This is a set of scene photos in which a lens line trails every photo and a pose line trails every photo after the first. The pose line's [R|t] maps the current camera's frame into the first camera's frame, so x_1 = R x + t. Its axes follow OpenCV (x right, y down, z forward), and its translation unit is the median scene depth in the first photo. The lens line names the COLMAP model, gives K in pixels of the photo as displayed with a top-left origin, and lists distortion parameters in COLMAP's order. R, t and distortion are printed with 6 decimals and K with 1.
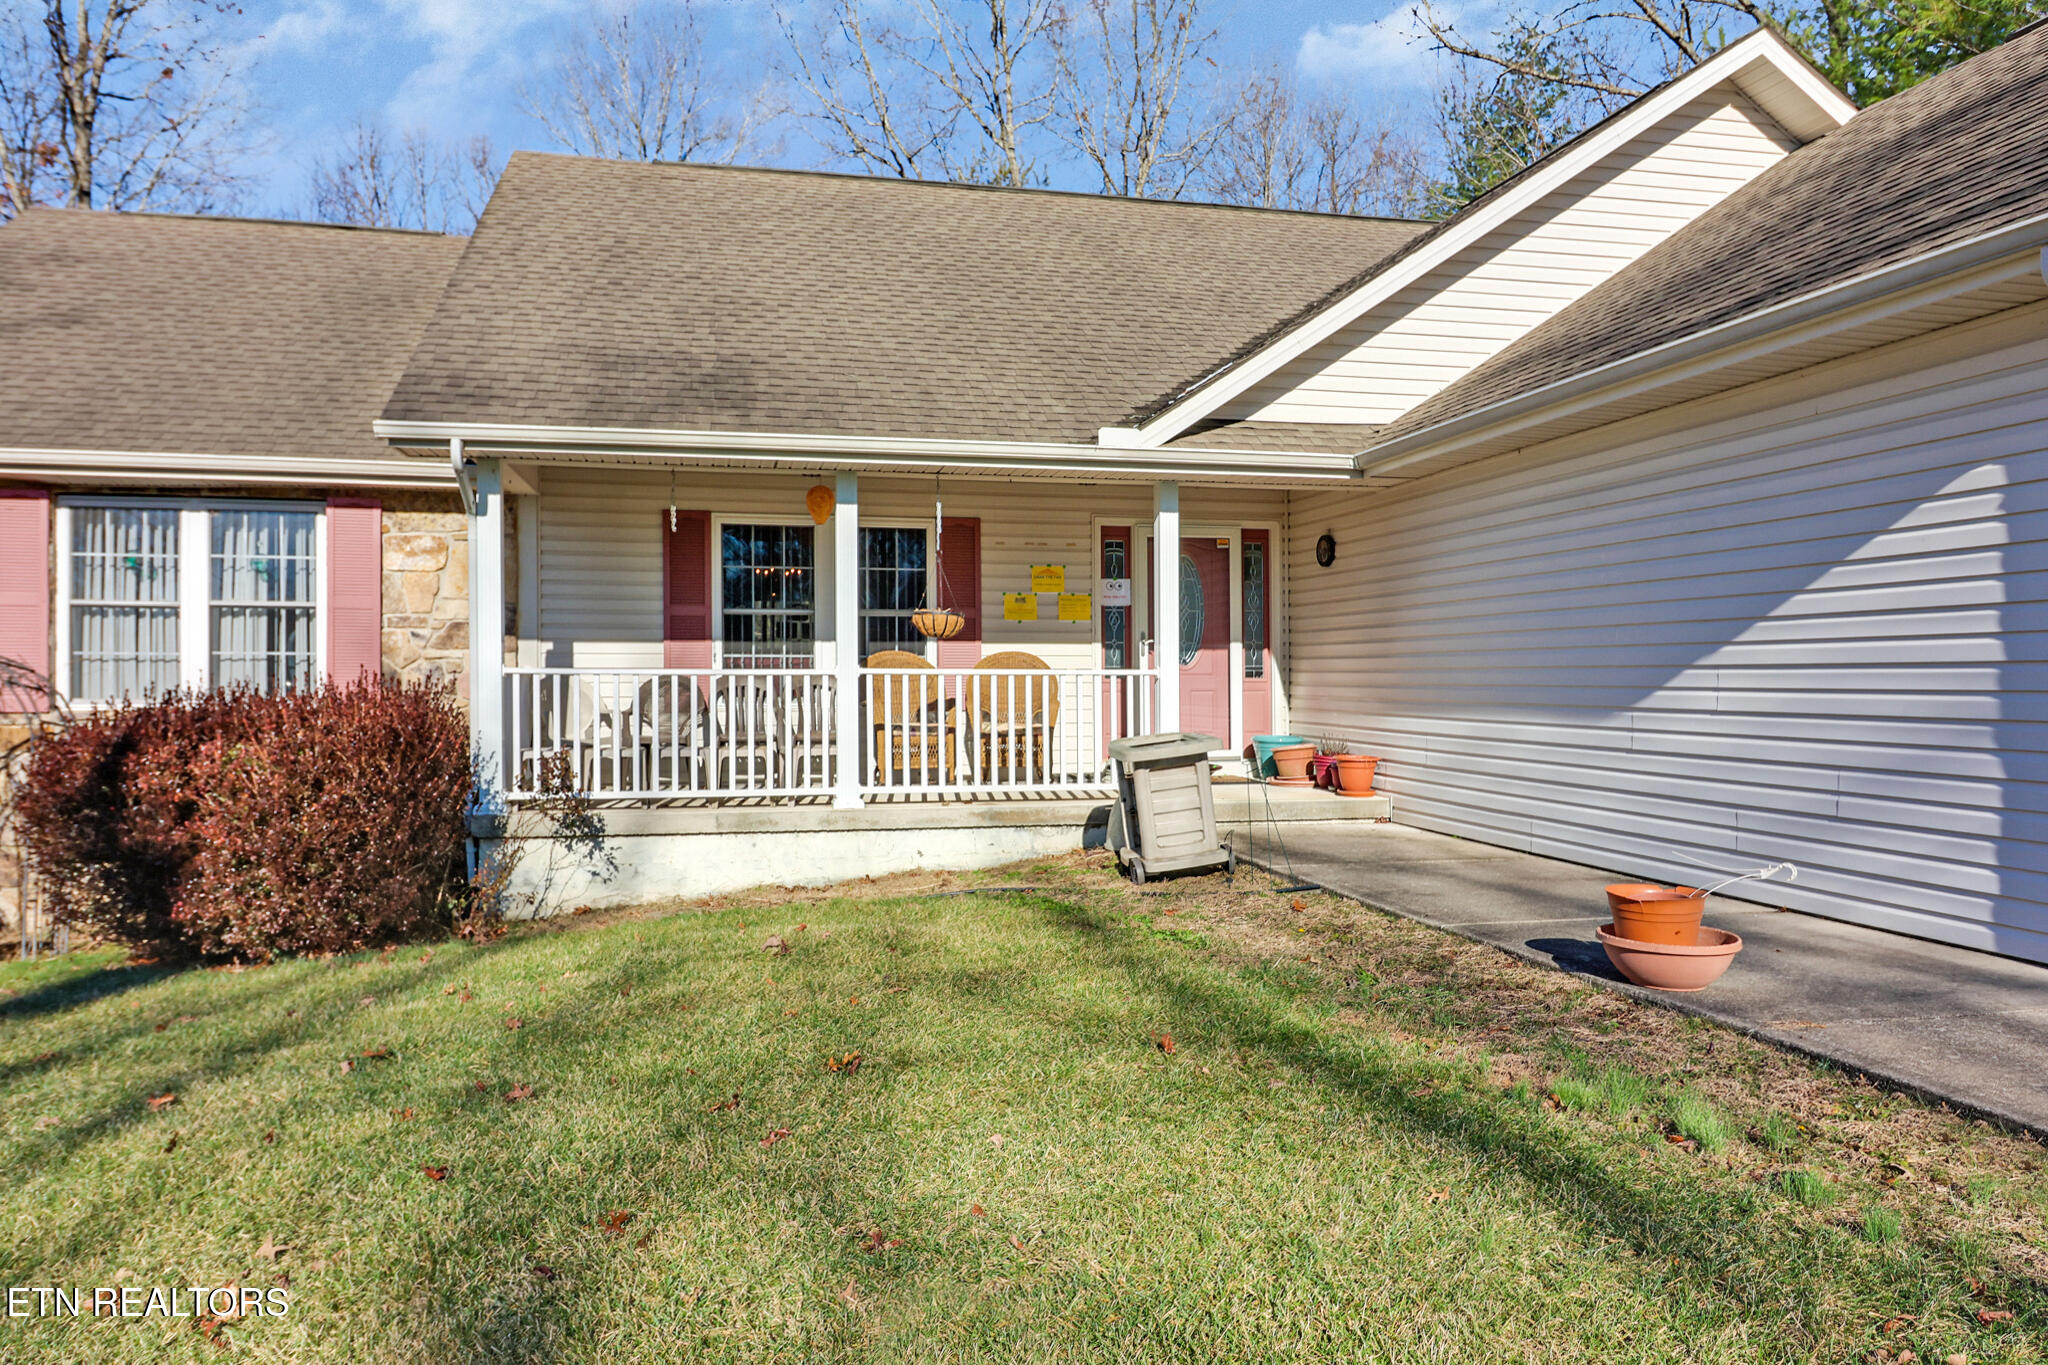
lens RADIAL K [[1343.9, 0, 974.5], [0, 1343.9, 679.2], [0, 0, 1]] dist [0.012974, 0.000557]
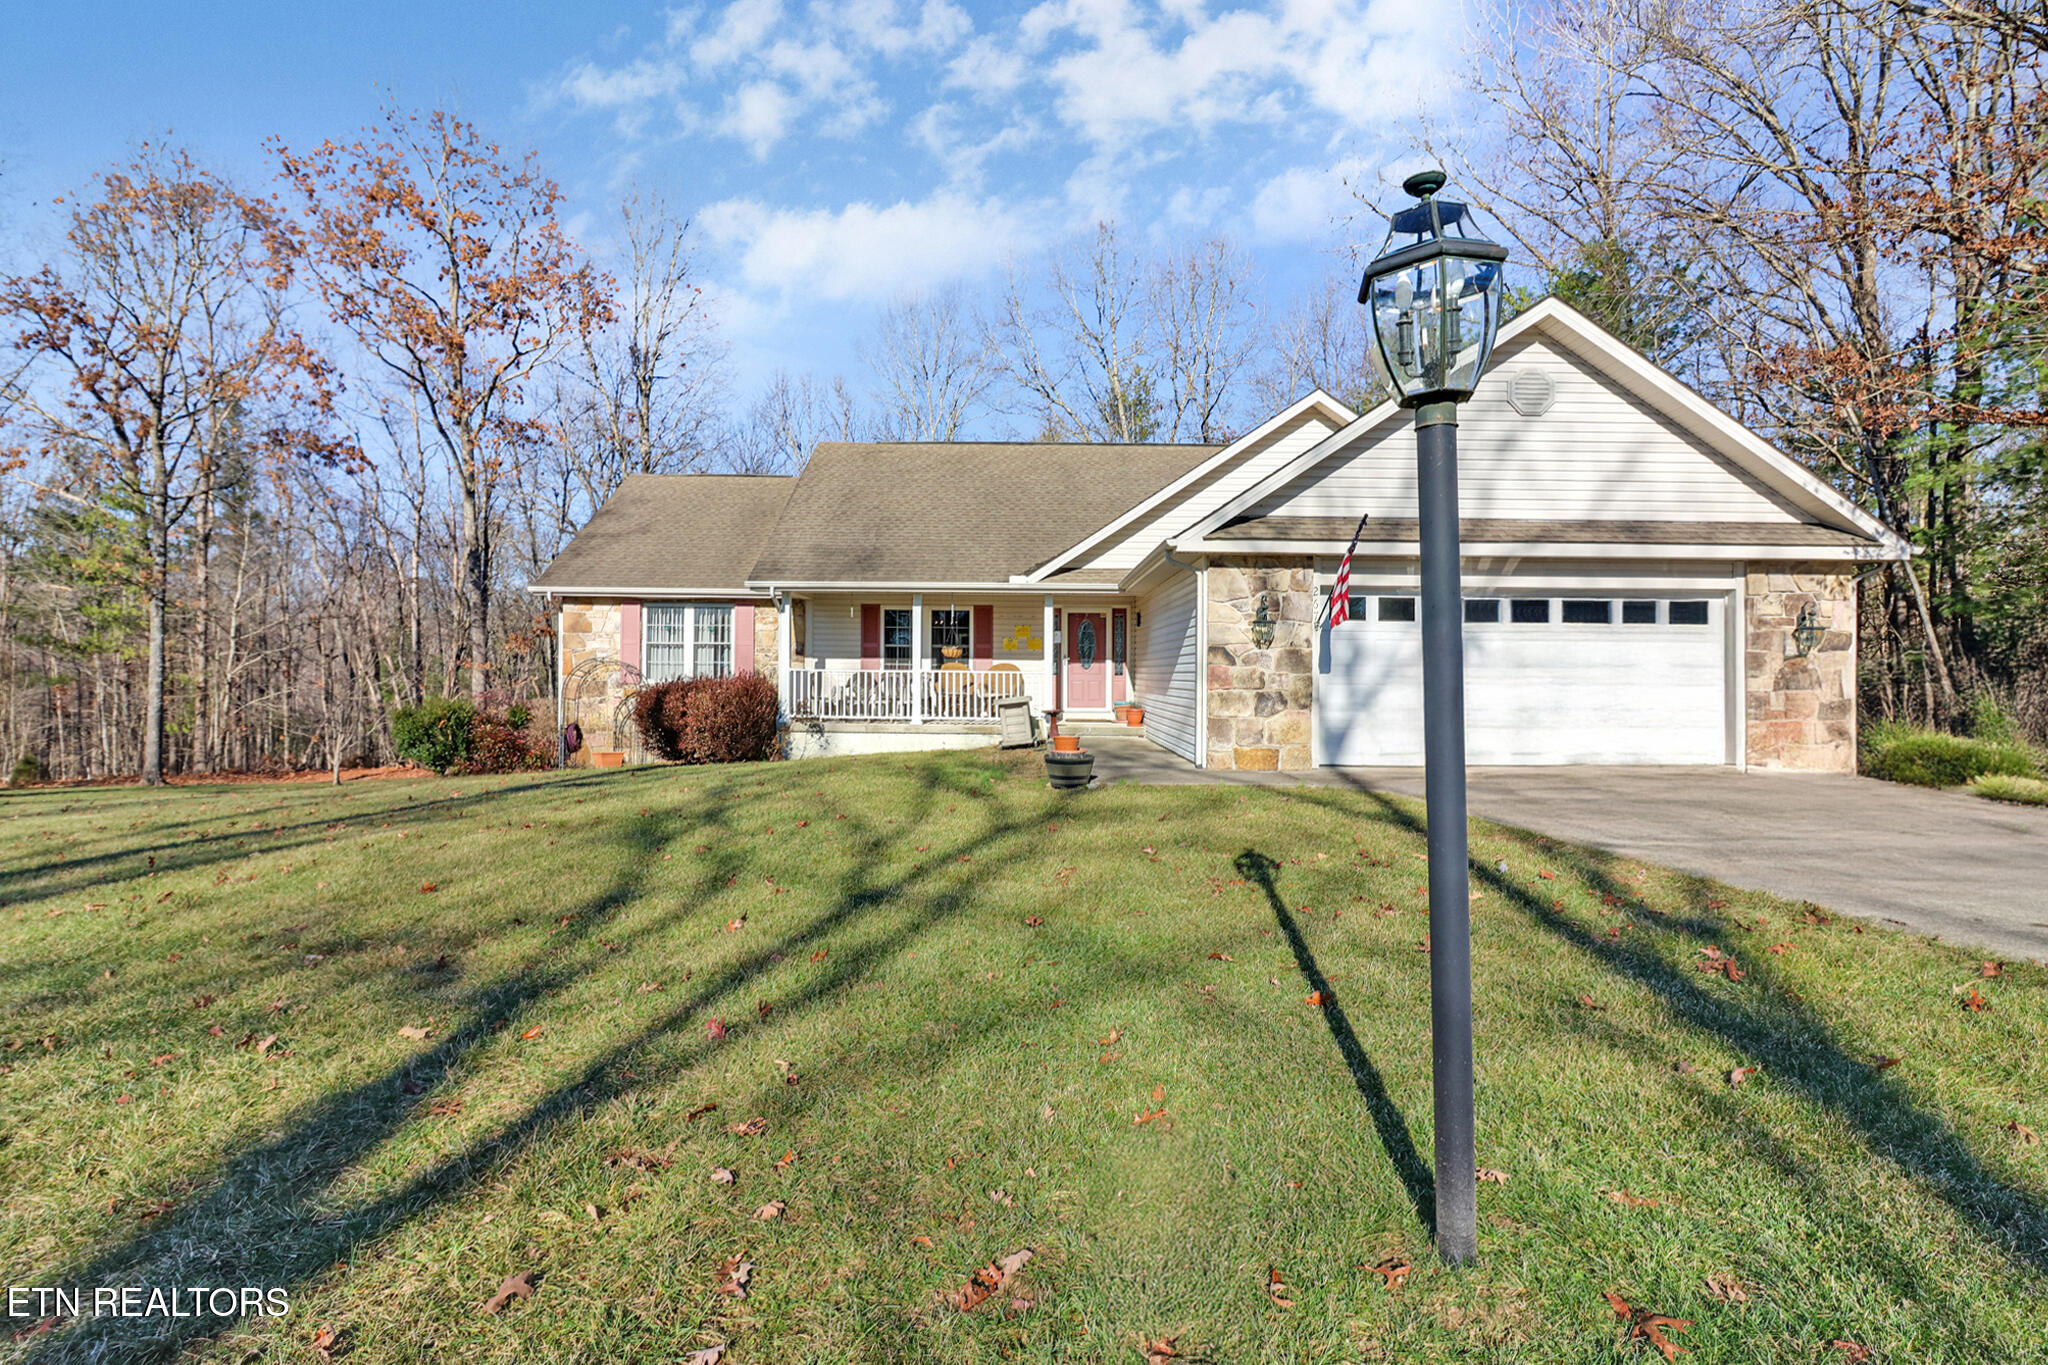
lens RADIAL K [[940.7, 0, 1021.1], [0, 940.7, 681.7], [0, 0, 1]] dist [-0.039392, -0.001049]
pose [[0.981355, 0.011487, -0.191862, 0.411204], [-0.010646, 0.999929, 0.005412, 0.002513], [0.191910, -0.003268, 0.981407, -0.670362]]
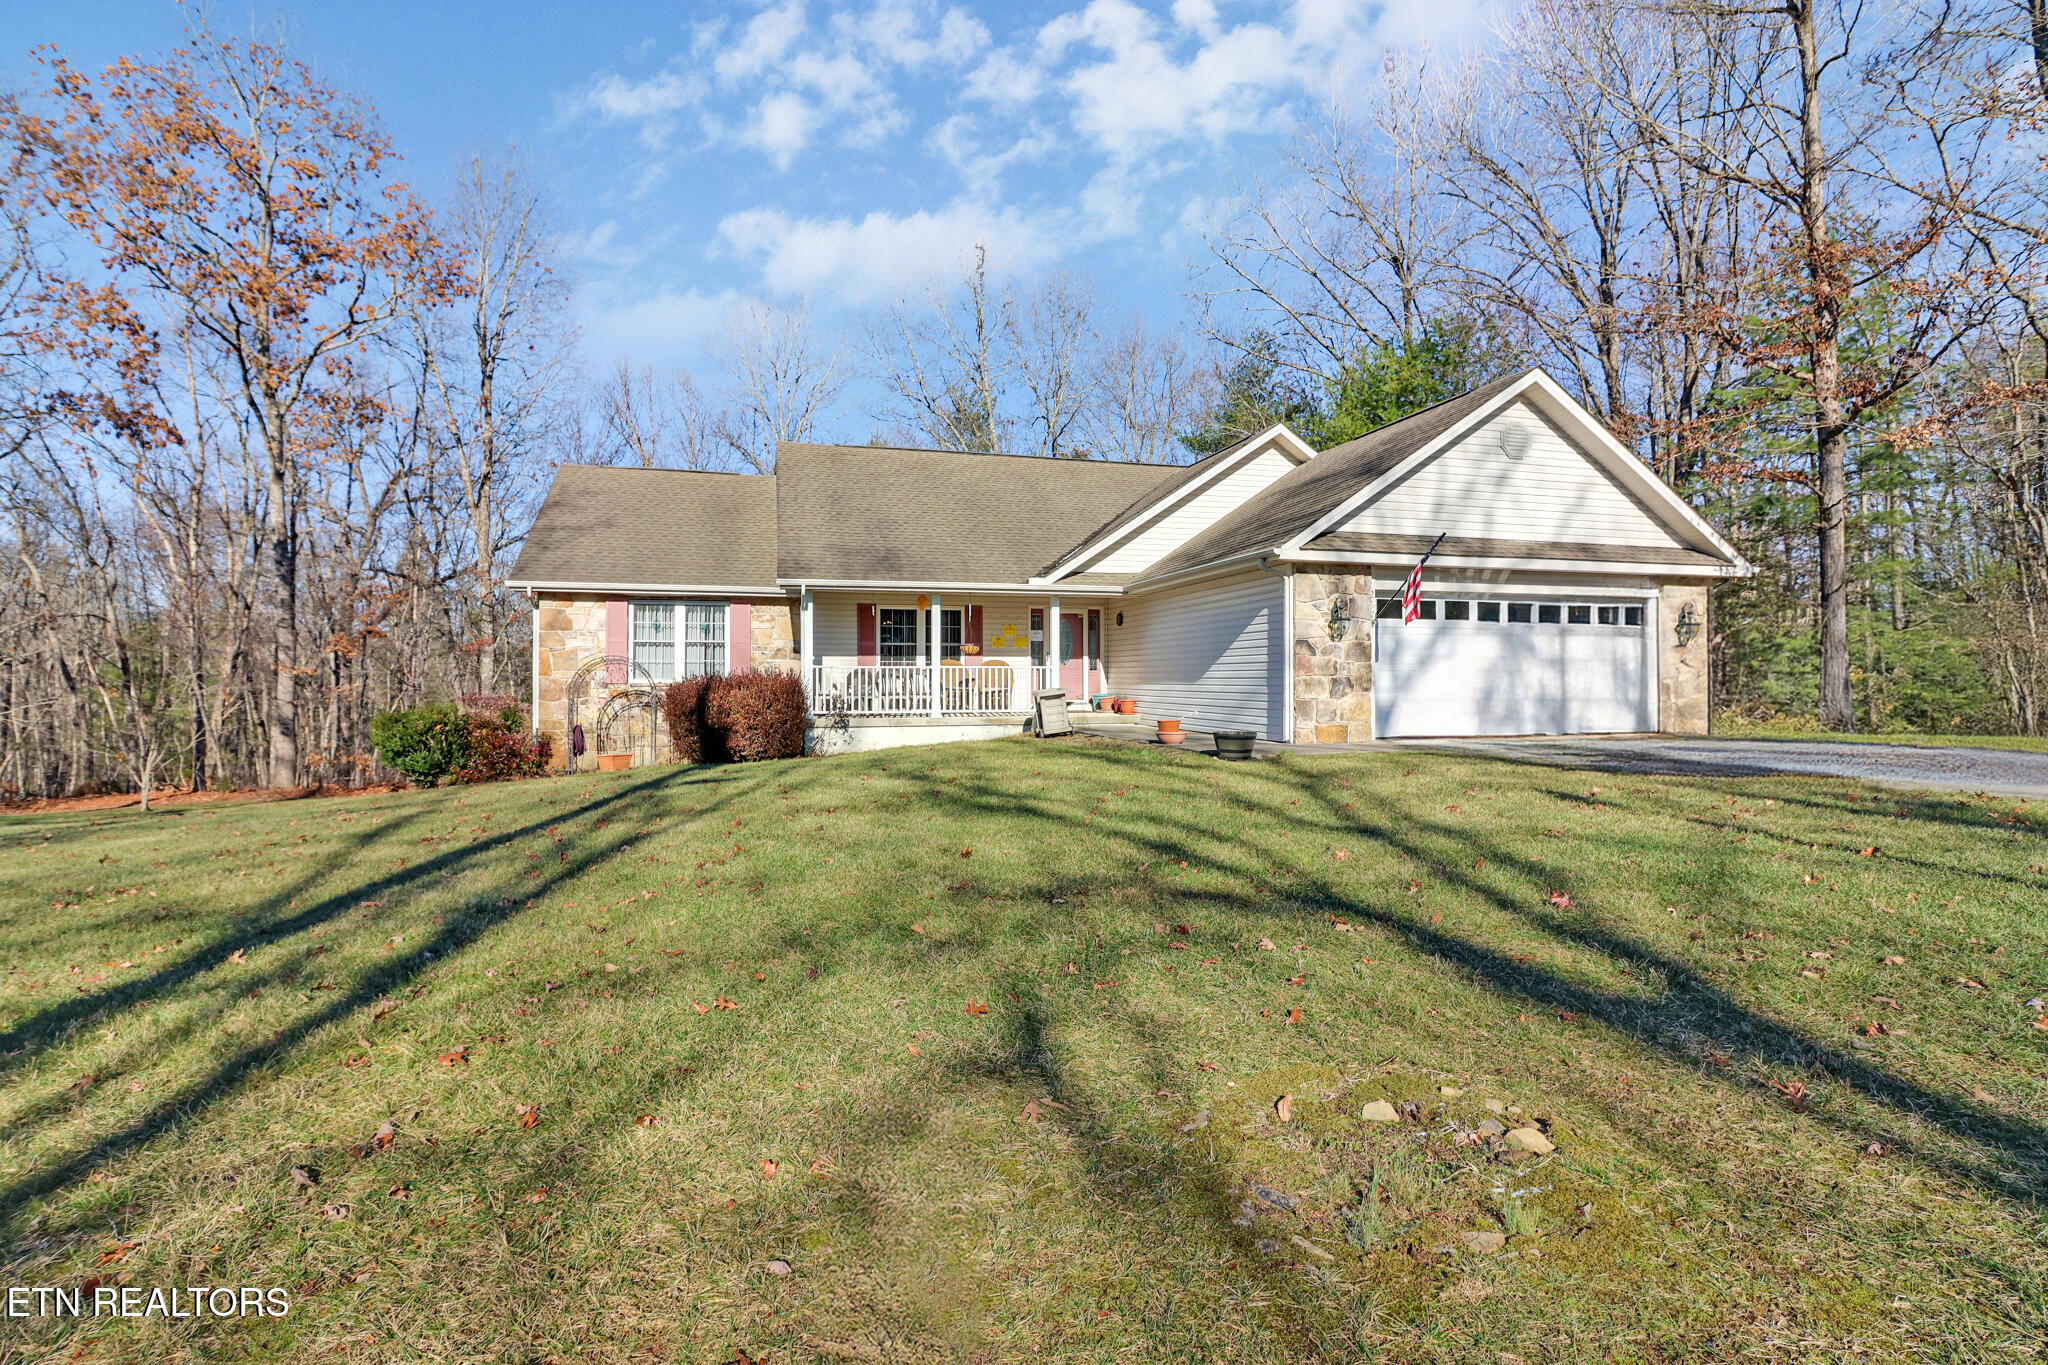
lens RADIAL K [[940.7, 0, 1016.8], [0, 940.7, 675.1], [0, 0, 1]] dist [-0.039392, -0.001049]
pose [[0.997654, -0.001476, 0.068439, -0.057334], [0.001953, 0.999974, -0.006909, 0.022080], [-0.068427, 0.007027, 0.997631, -0.824818]]
